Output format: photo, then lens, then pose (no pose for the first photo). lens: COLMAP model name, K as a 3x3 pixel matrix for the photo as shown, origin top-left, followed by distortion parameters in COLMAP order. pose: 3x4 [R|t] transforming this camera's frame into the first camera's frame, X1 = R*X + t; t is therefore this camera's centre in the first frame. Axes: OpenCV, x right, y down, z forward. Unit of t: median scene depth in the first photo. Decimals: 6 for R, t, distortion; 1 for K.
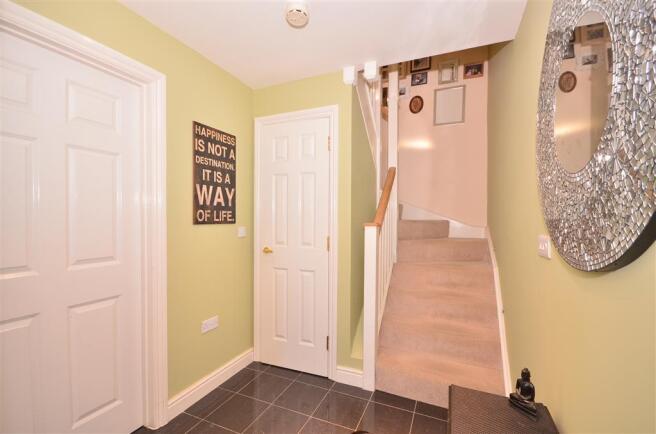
lens RADIAL K [[281.4, 0, 331.6], [0, 281.4, 218.4], [0, 0, 1]] dist [-0.003426, -0.000234]
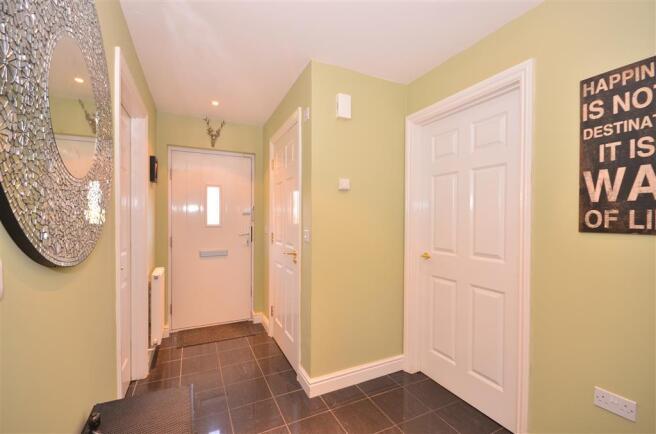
lens RADIAL K [[281.4, 0, 331.6], [0, 281.4, 218.4], [0, 0, 1]] dist [-0.003426, -0.000234]
pose [[-0.634806, -0.007194, -0.772638, 0.405724], [-0.009502, 0.999954, -0.001504, -0.004581], [0.772613, 0.006387, -0.634845, 0.928320]]
